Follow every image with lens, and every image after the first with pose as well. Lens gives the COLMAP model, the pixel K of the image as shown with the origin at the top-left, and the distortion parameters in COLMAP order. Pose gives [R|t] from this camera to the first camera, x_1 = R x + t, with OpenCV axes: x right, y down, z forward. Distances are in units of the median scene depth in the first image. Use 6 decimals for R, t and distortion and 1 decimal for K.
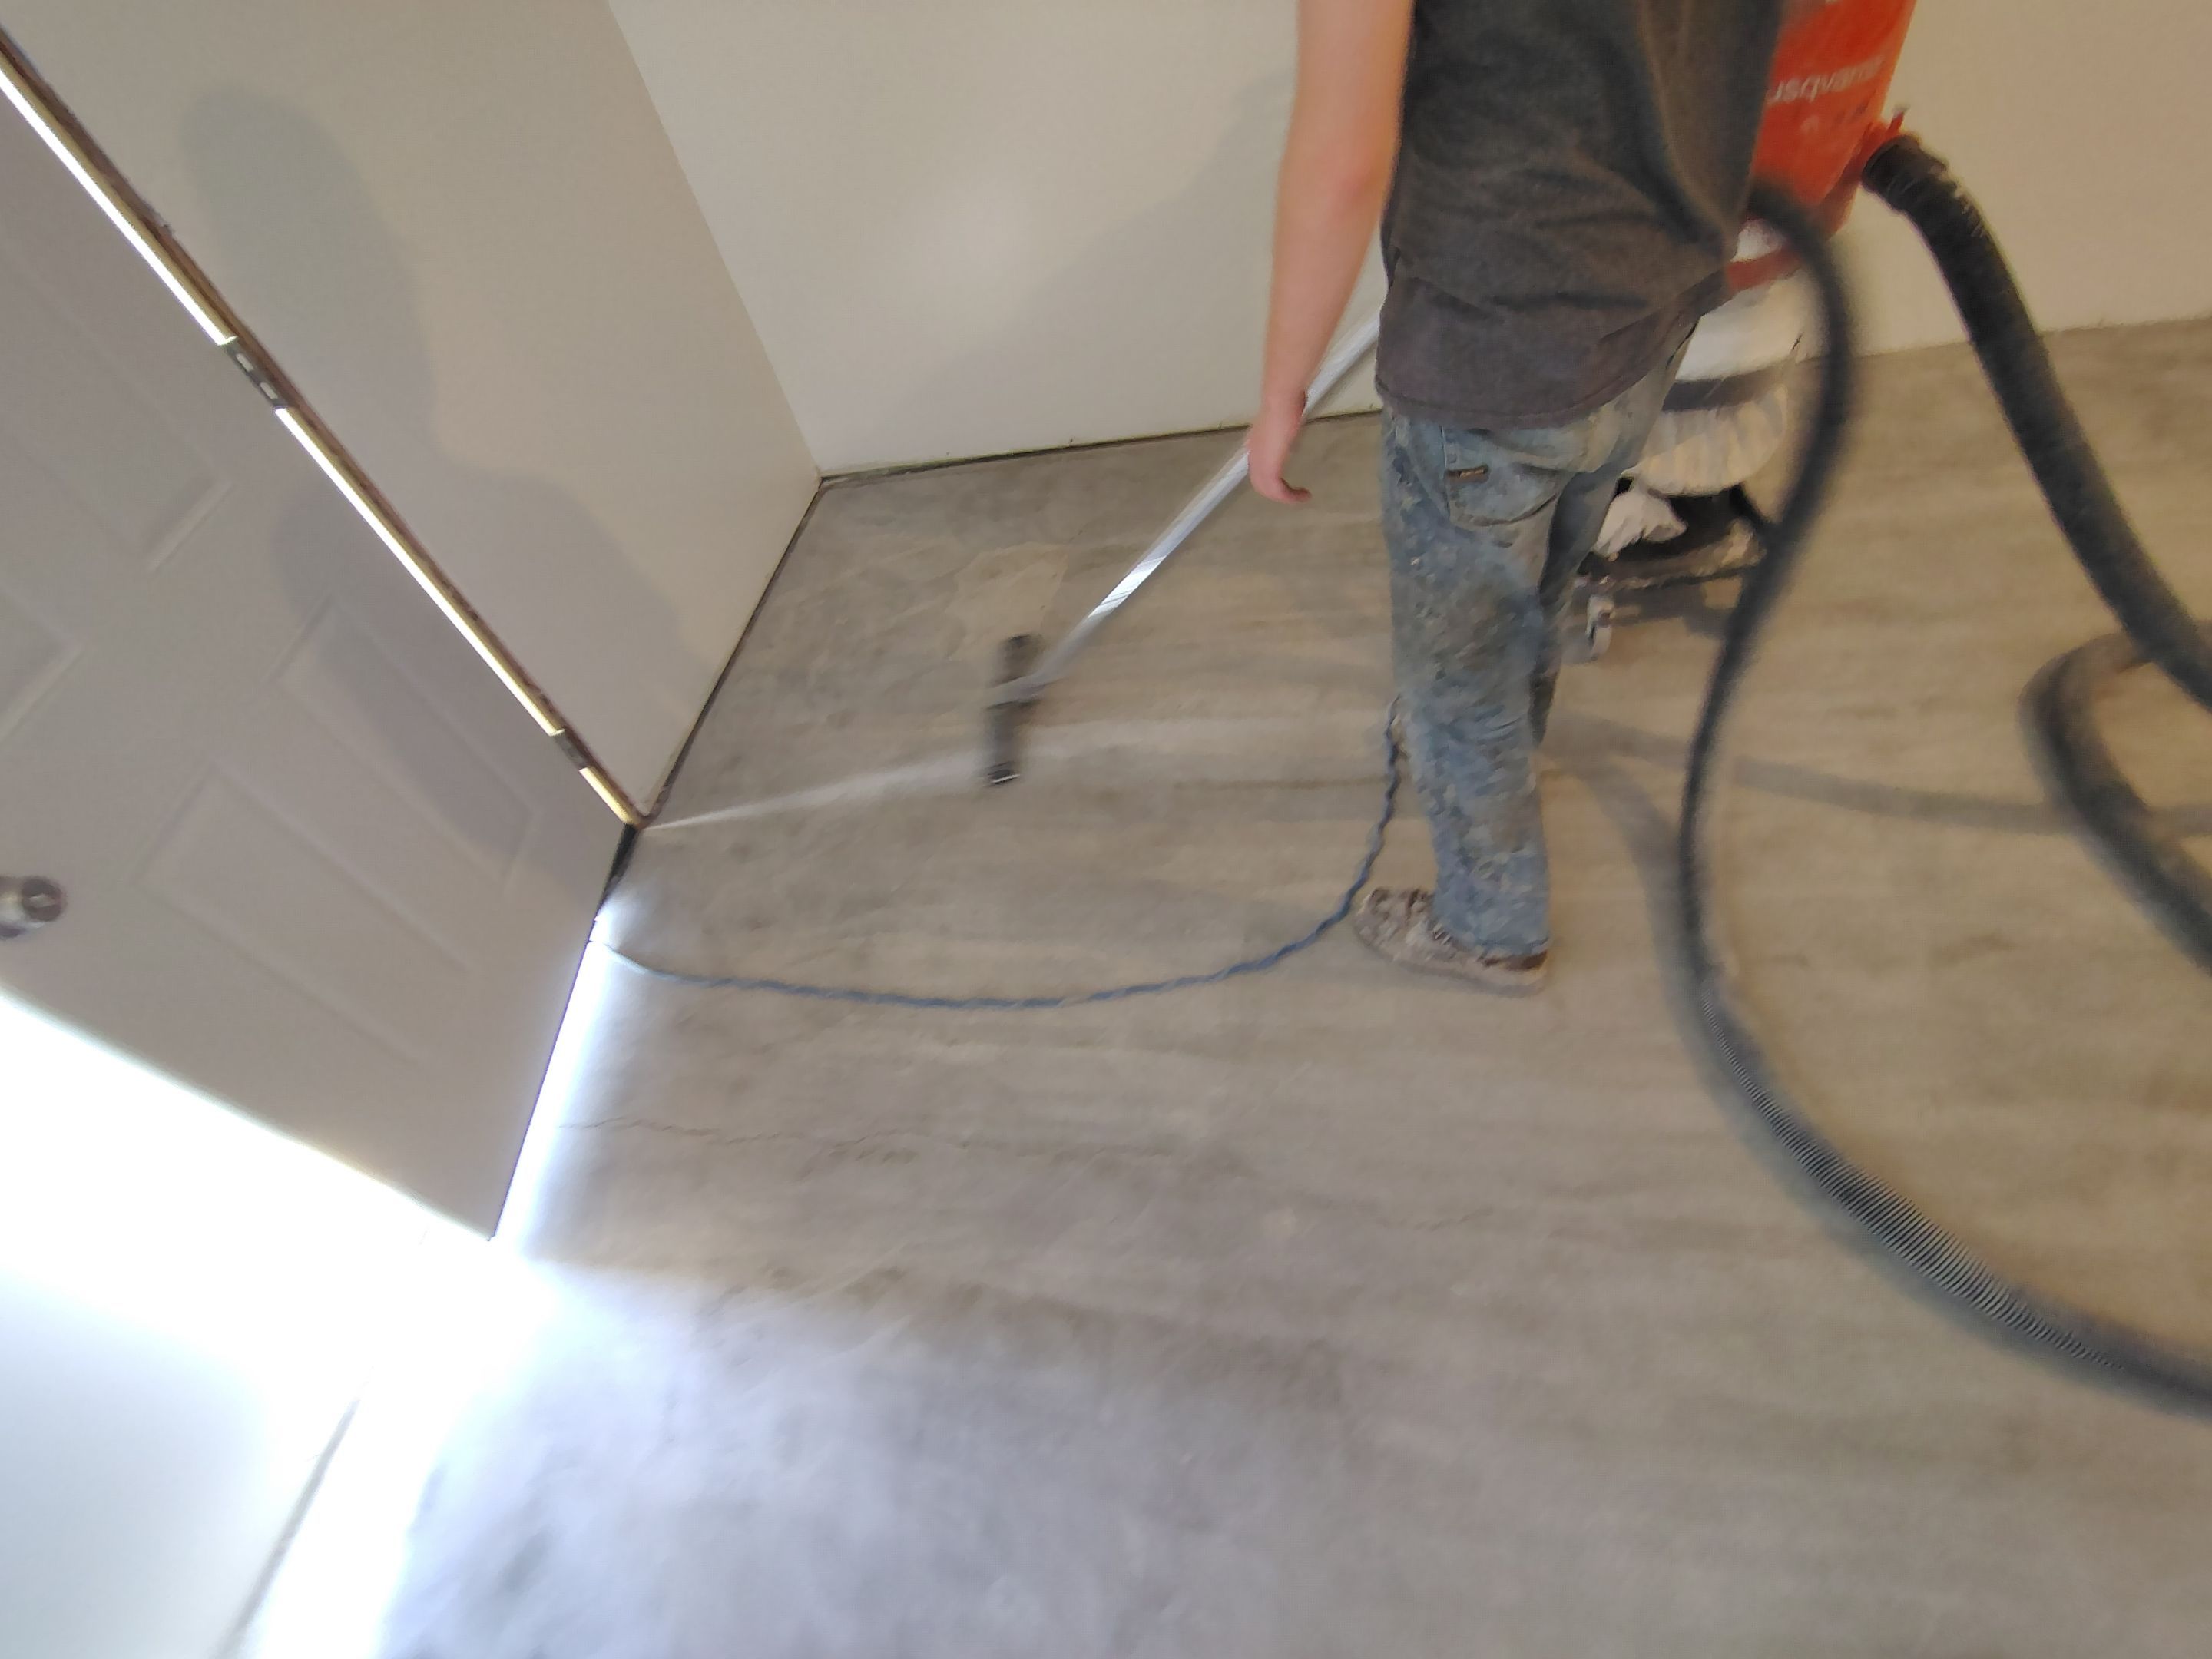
lens RADIAL K [[1036.9, 0, 1103.7], [0, 1036.9, 833.4], [0, 0, 1]] dist [-0.011250, 0.004111]
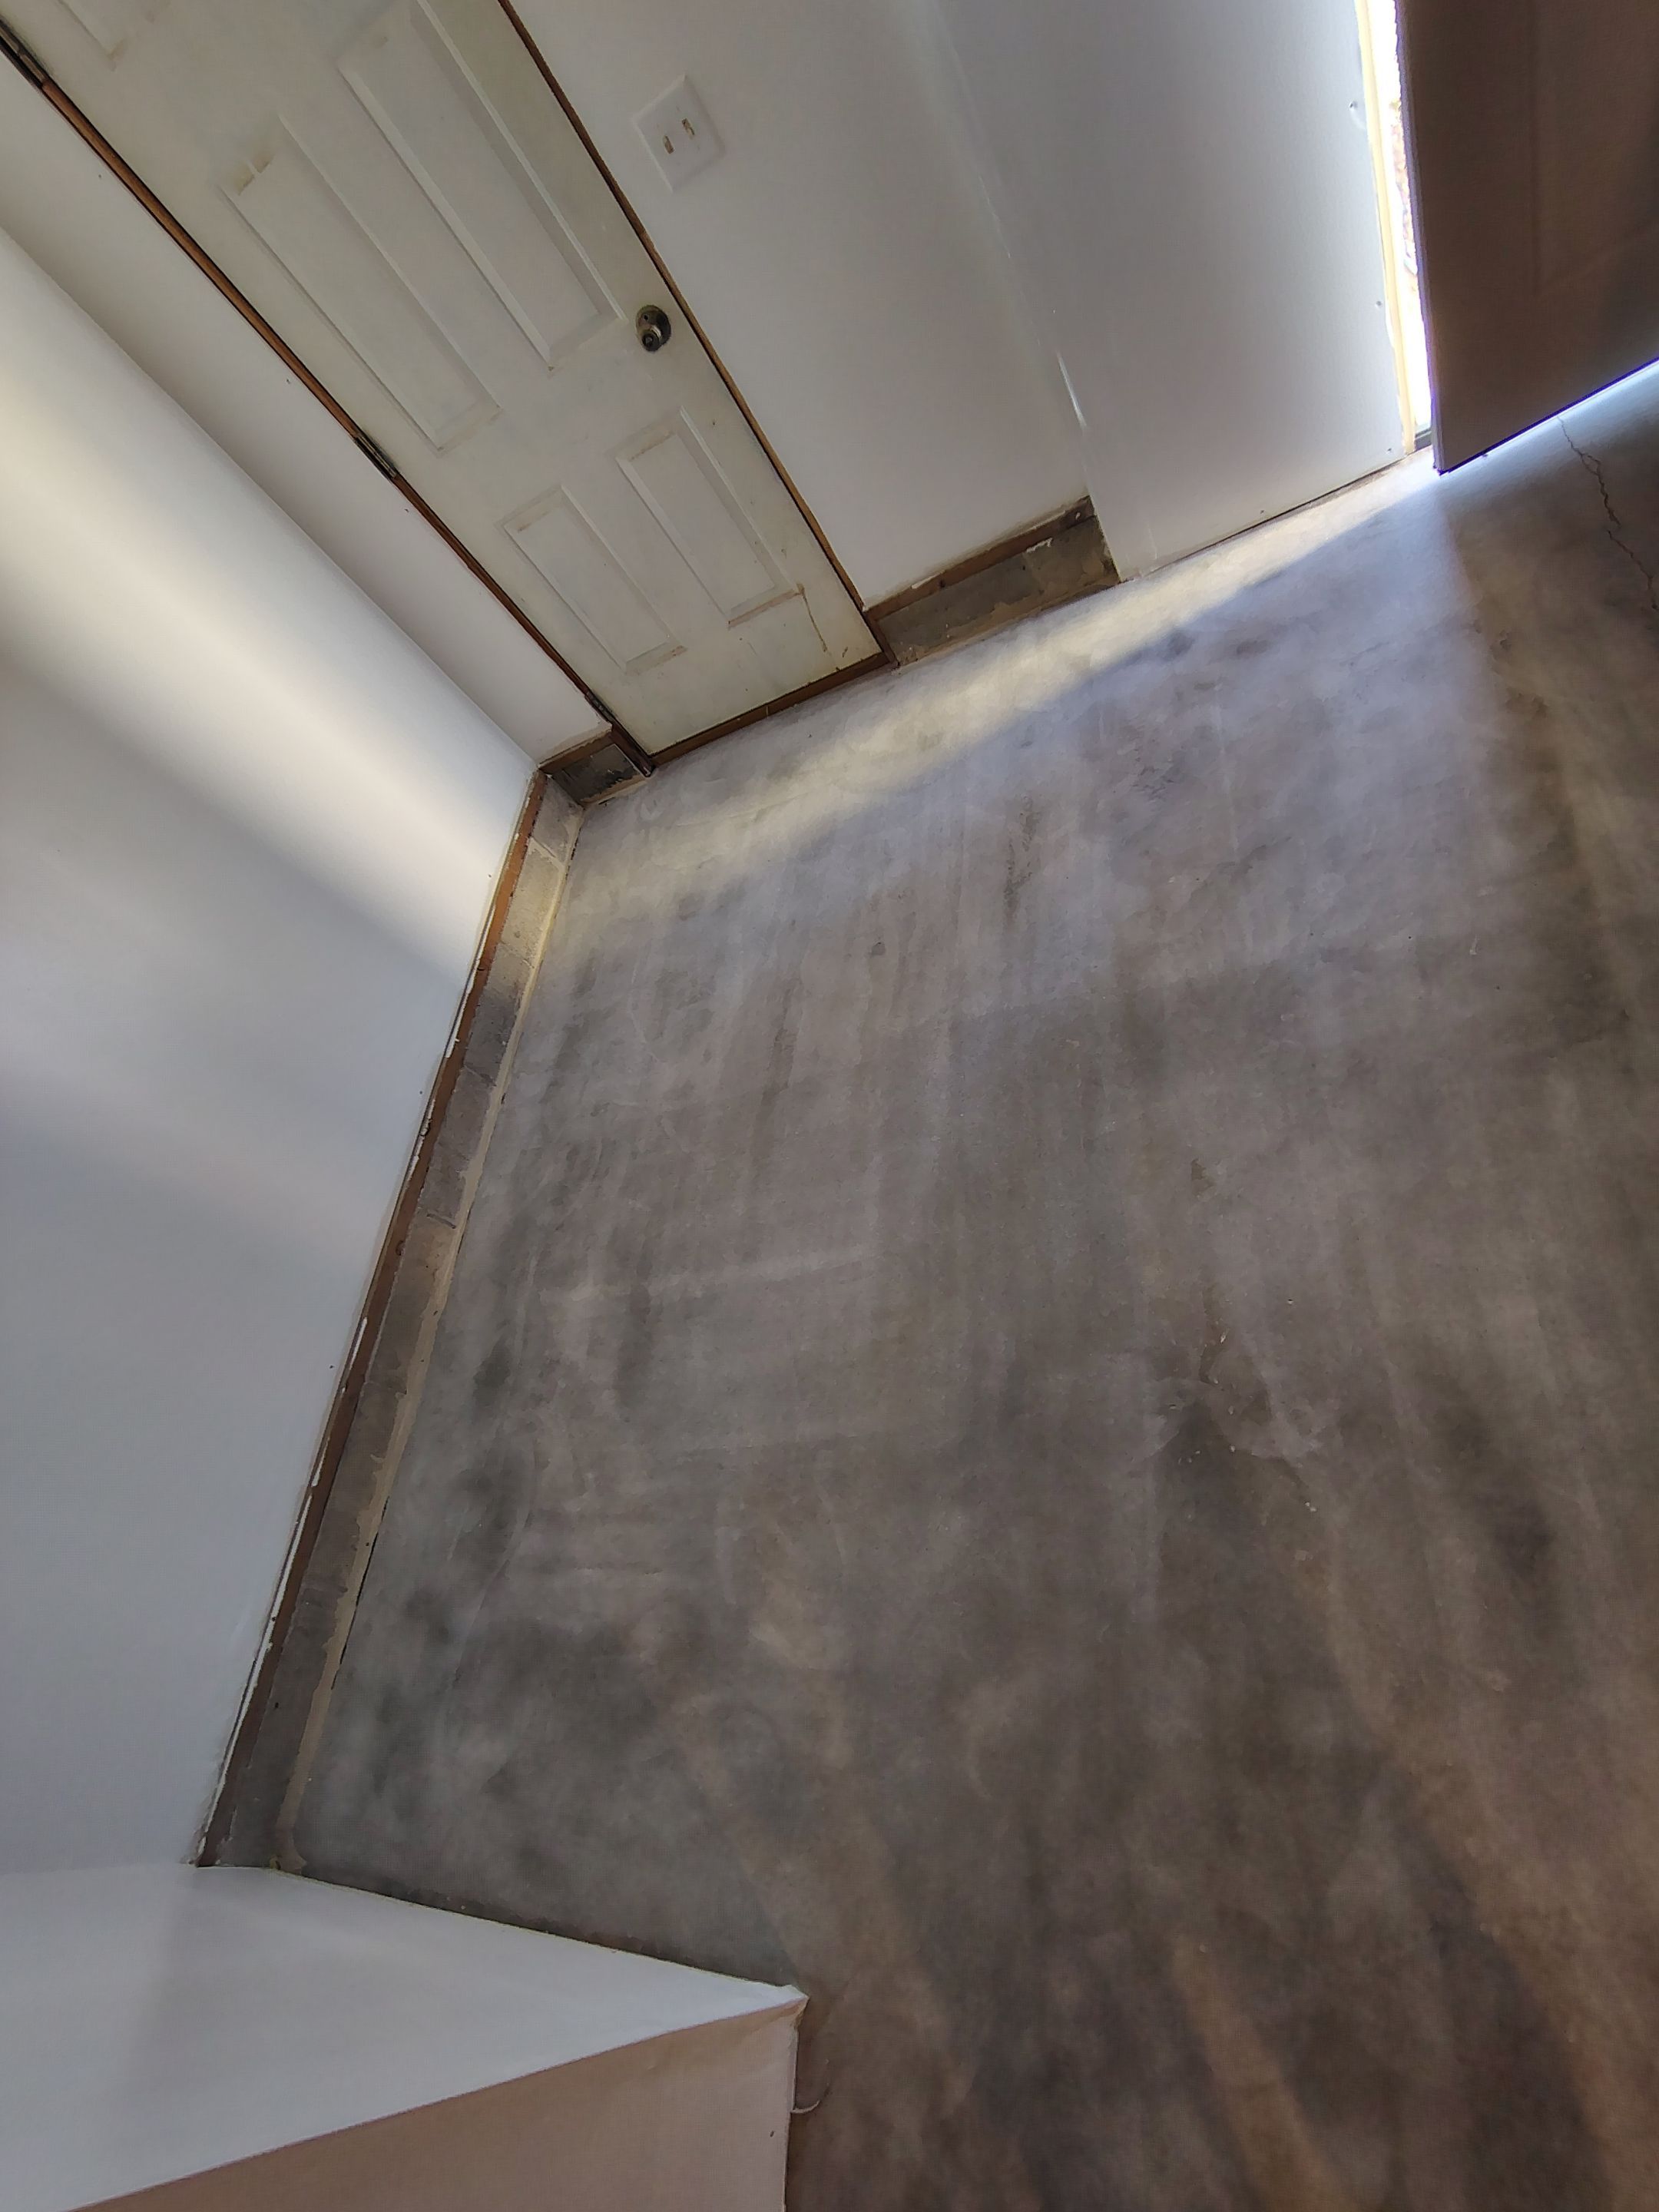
lens RADIAL K [[1036.9, 0, 818.3], [0, 1036.9, 1105.1], [0, 0, 1]] dist [-0.011250, 0.004111]
pose [[0.122733, 0.898457, -0.421559, 0.559956], [-0.343100, 0.436992, 0.831457, -0.049521], [0.931246, 0.042590, 0.361894, -0.121070]]
